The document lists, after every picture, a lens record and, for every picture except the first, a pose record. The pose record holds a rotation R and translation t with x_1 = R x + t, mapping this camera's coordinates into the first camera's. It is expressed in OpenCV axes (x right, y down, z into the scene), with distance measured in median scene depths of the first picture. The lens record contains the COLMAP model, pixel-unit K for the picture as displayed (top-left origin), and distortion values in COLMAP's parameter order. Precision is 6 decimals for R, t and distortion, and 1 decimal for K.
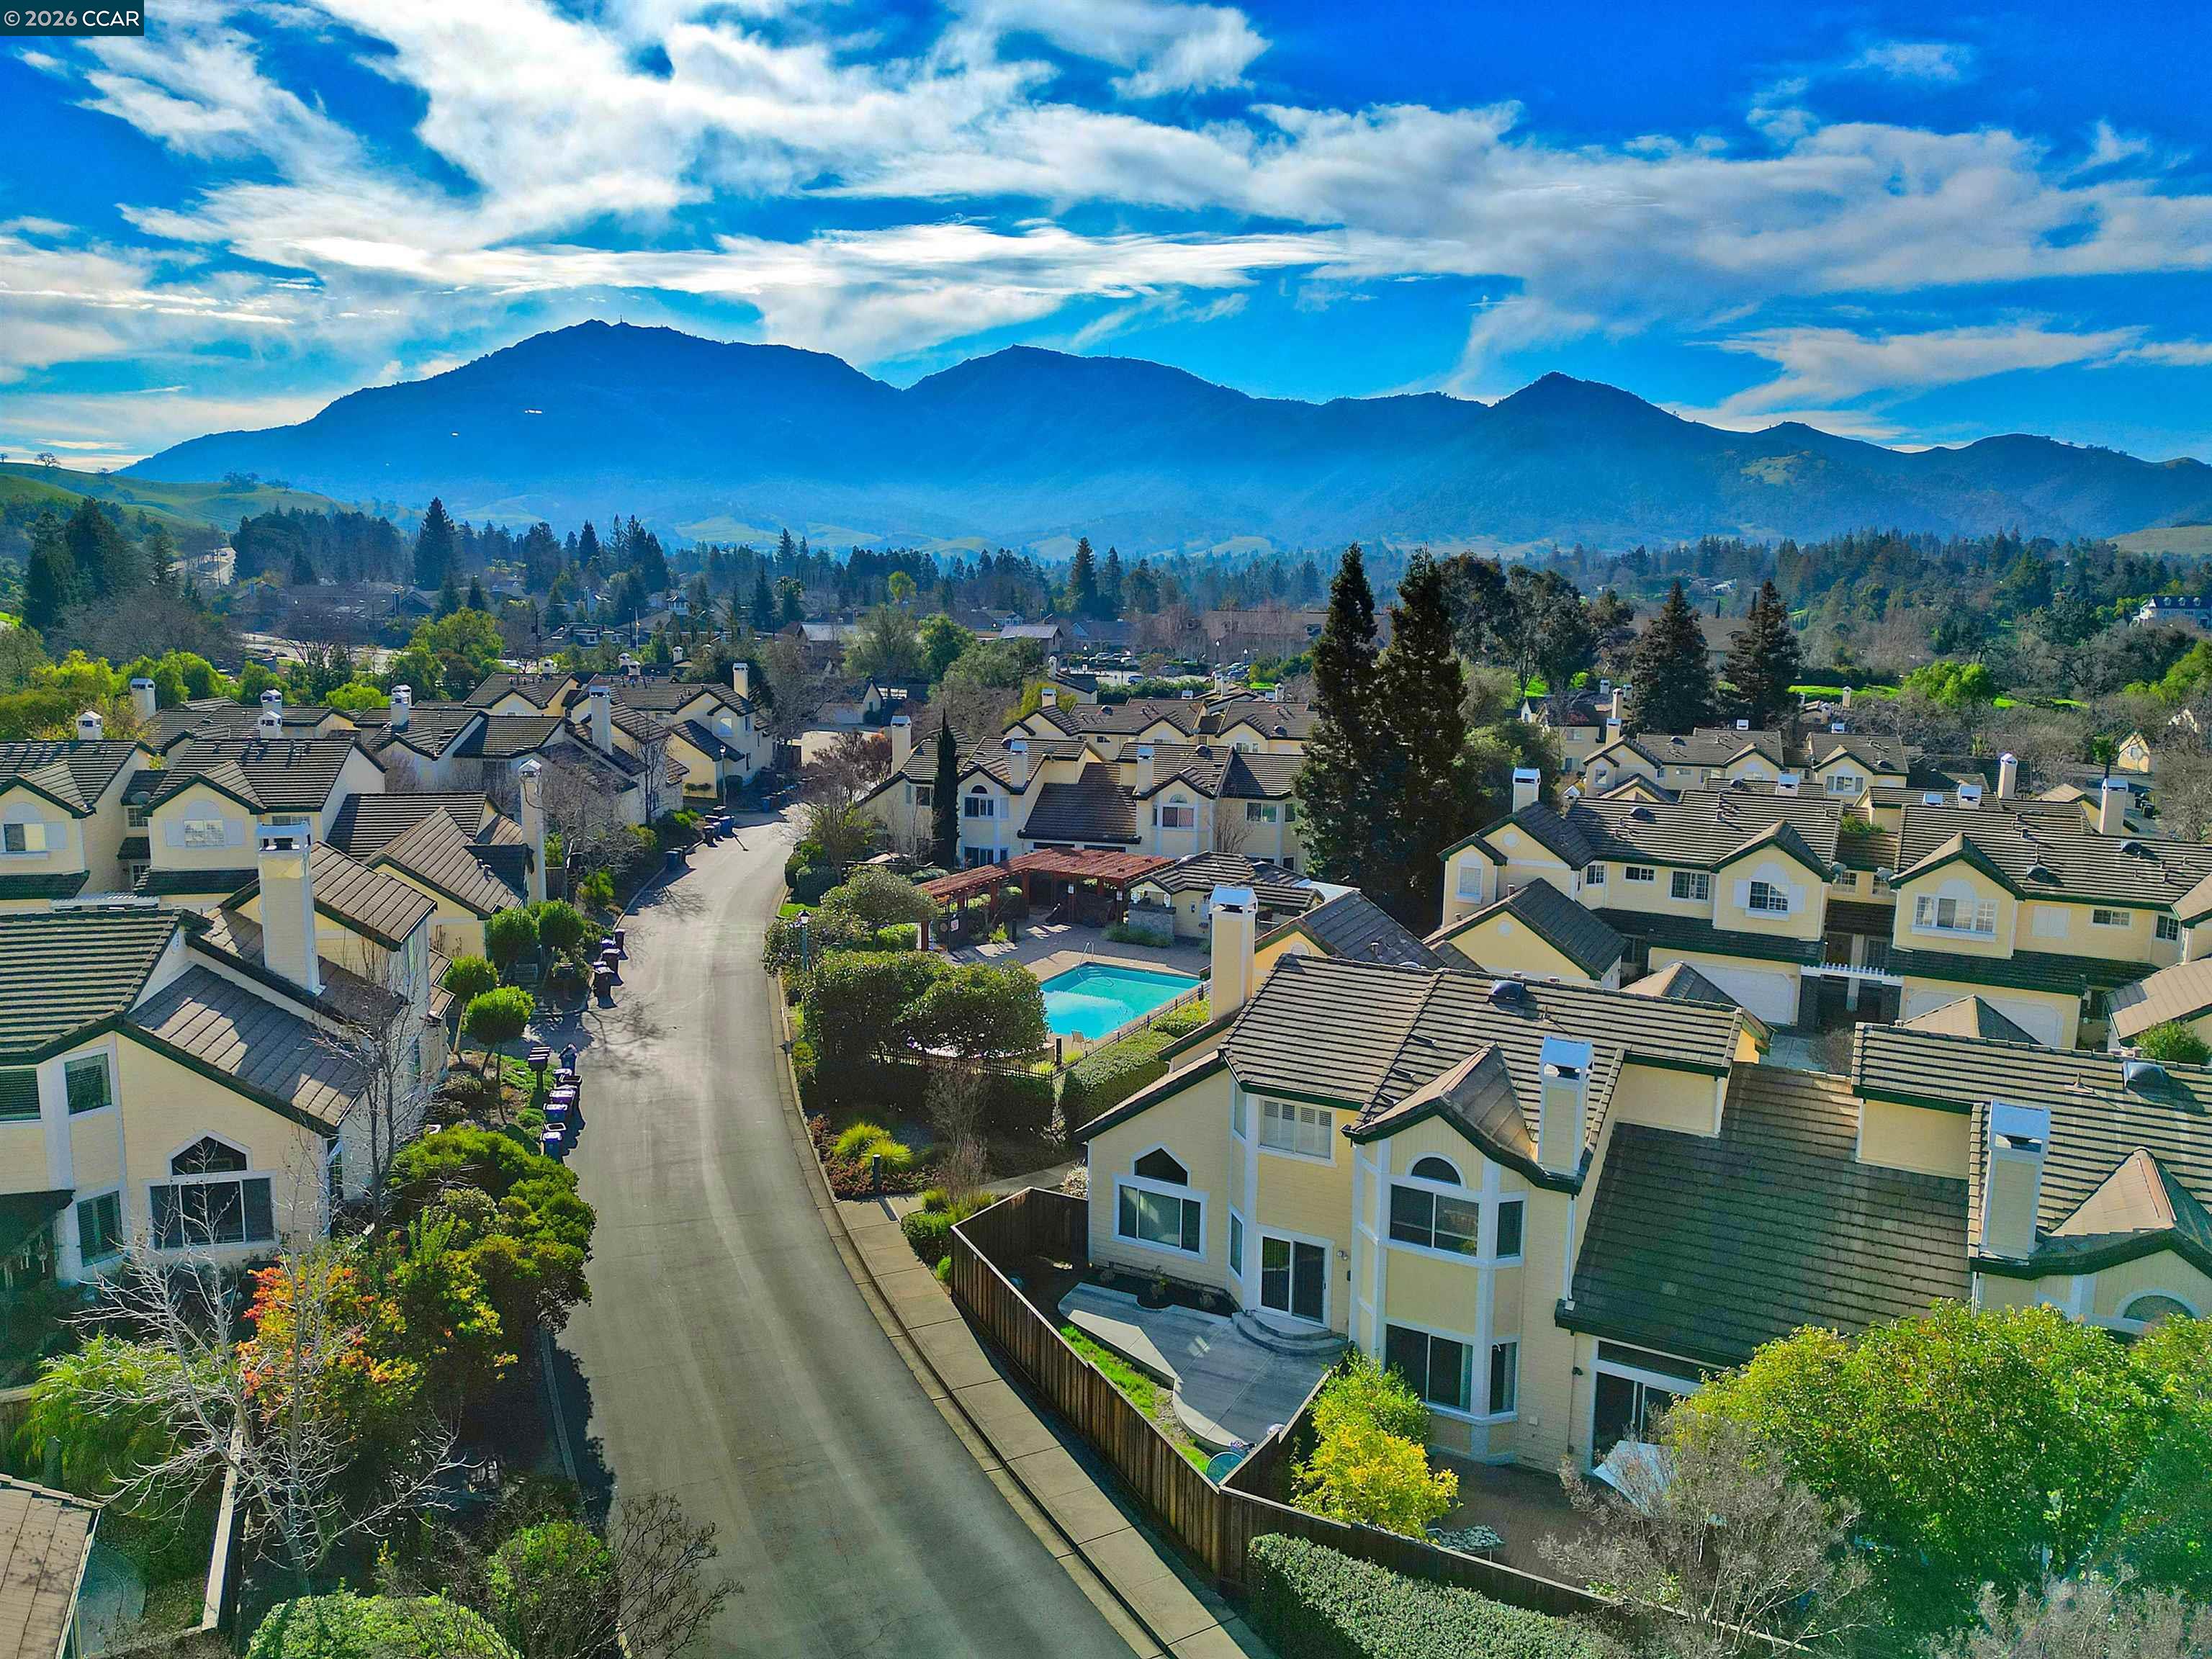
lens RADIAL K [[1556.1, 0, 1111.8], [0, 1556.1, 825.3], [0, 0, 1]] dist [0.056707, -0.068948]
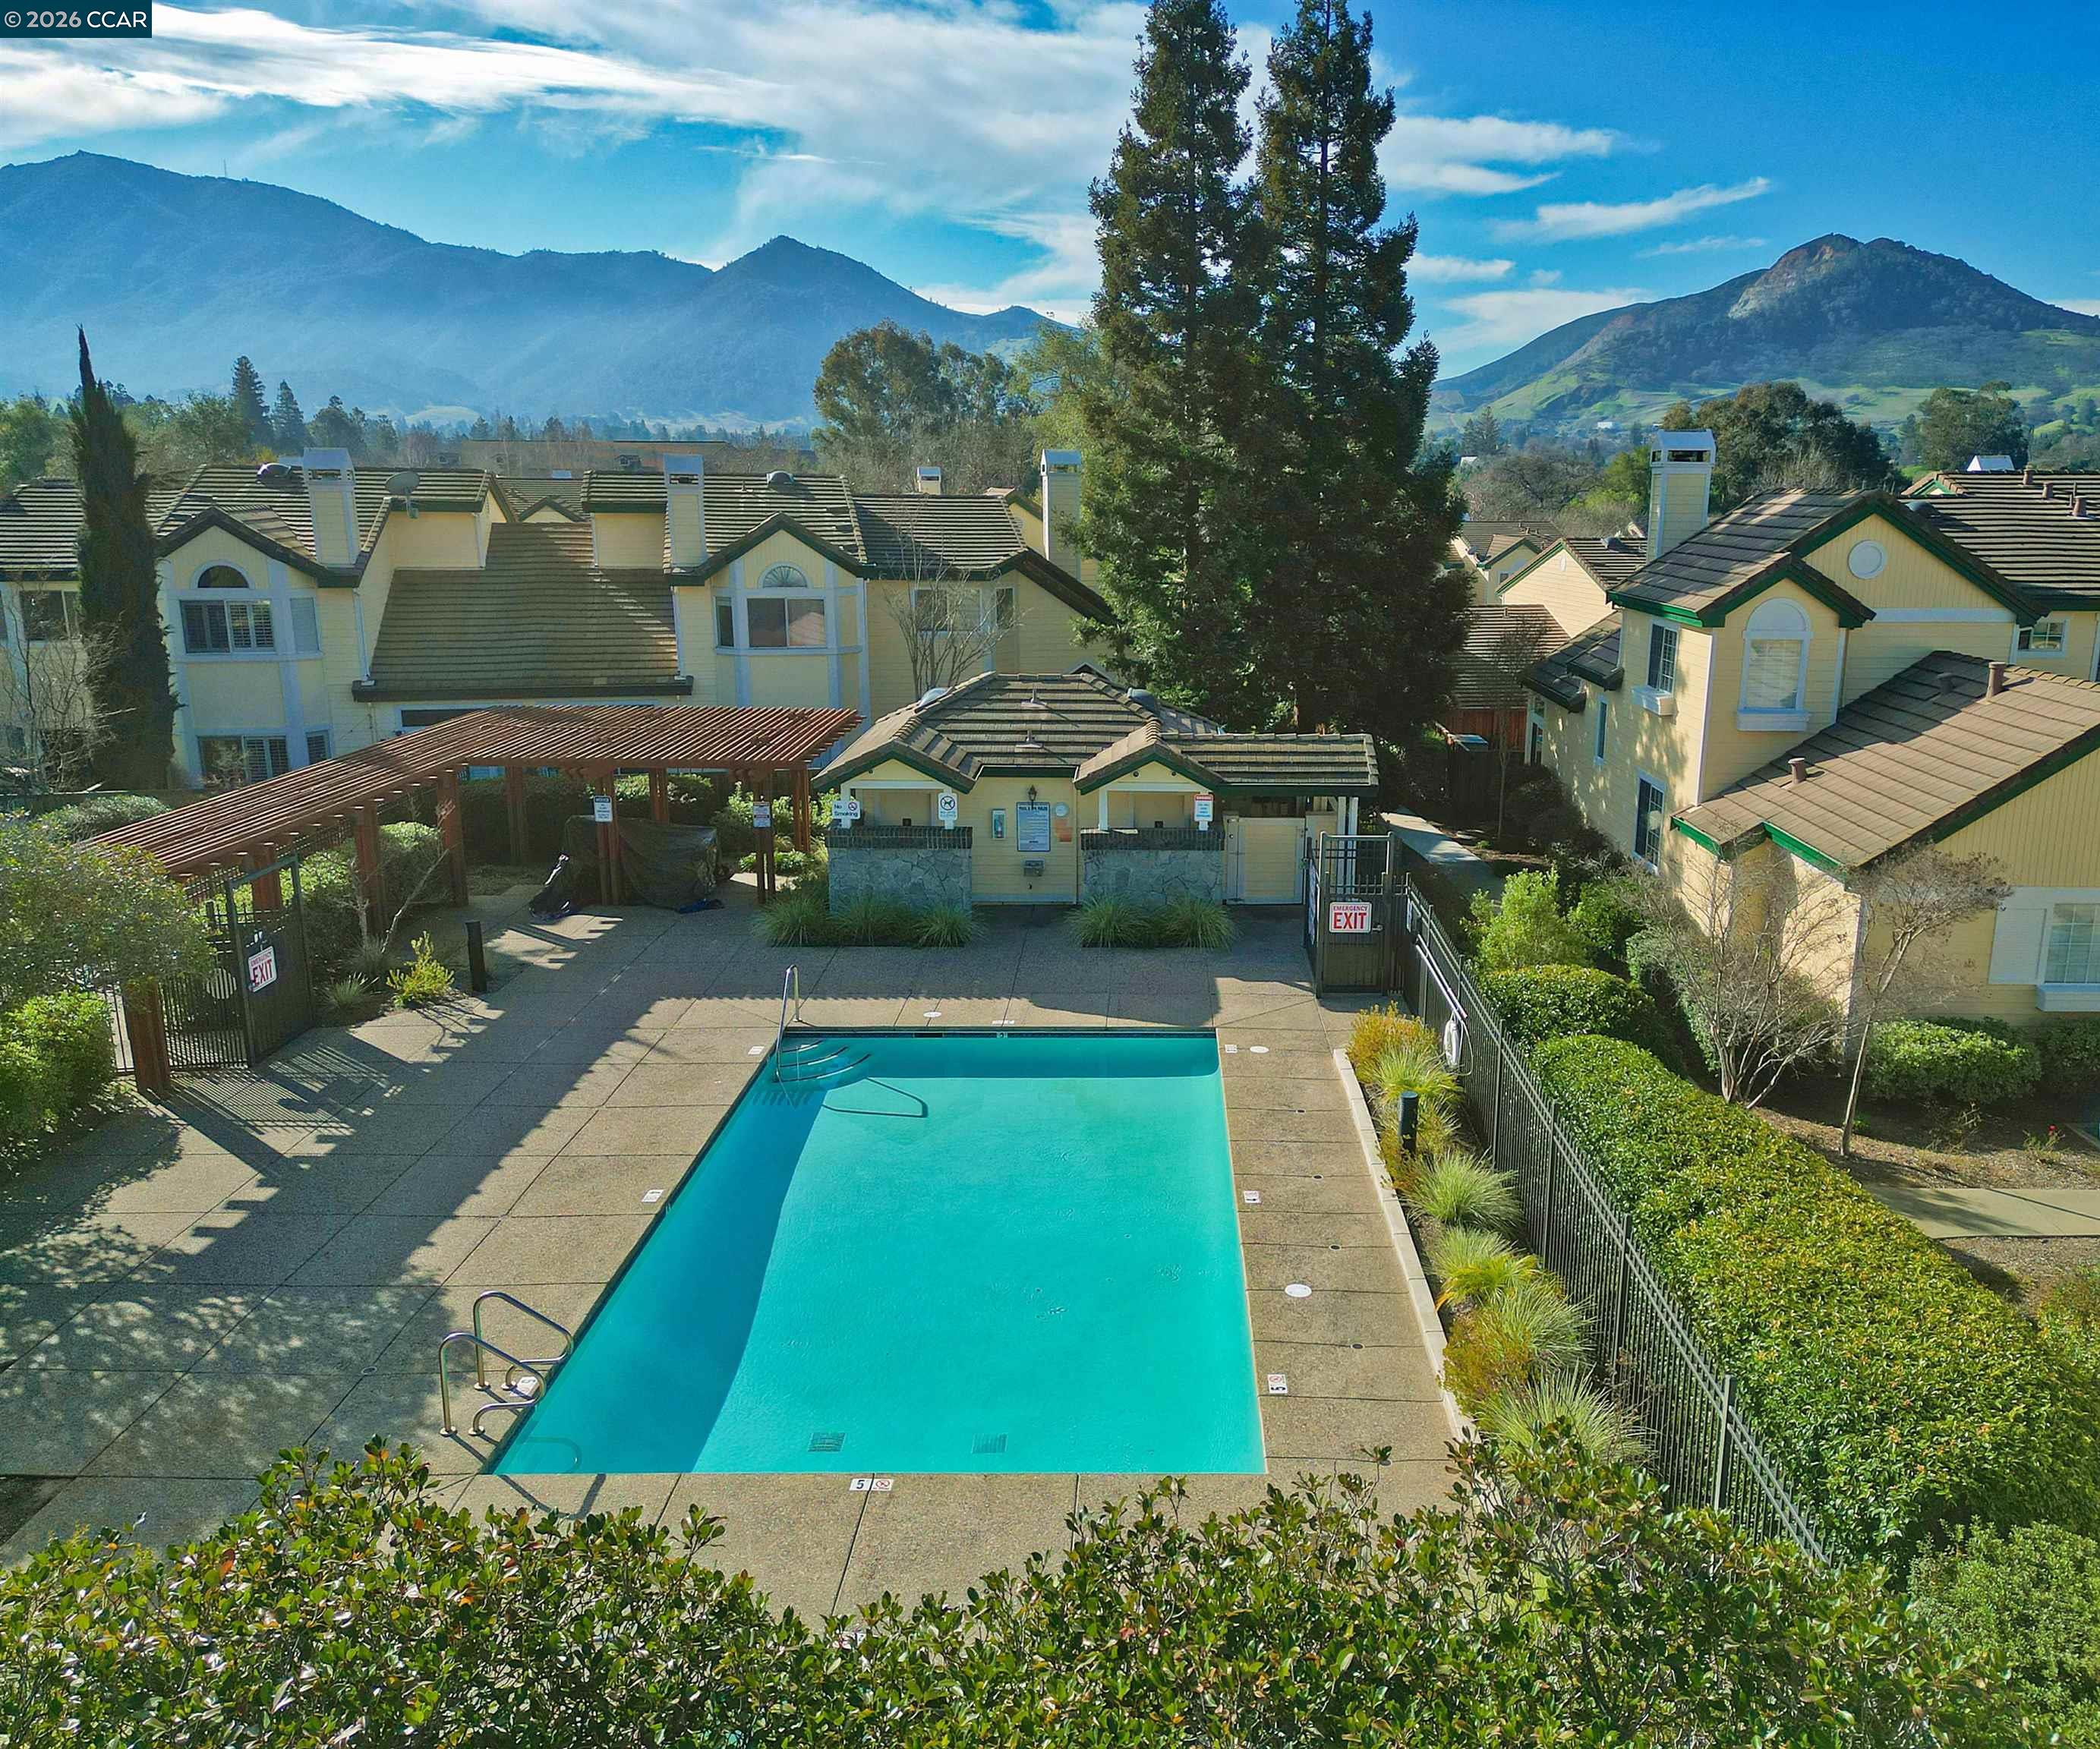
lens RADIAL K [[1634.1, 0, 1170.0], [0, 1634.1, 833.9], [0, 0, 1]] dist [0.026061, -0.040413]
pose [[0.878202, -0.103897, 0.466870, -0.081023], [0.075610, 0.994005, 0.078979, 0.025592], [-0.472277, -0.034060, 0.880792, 0.579219]]
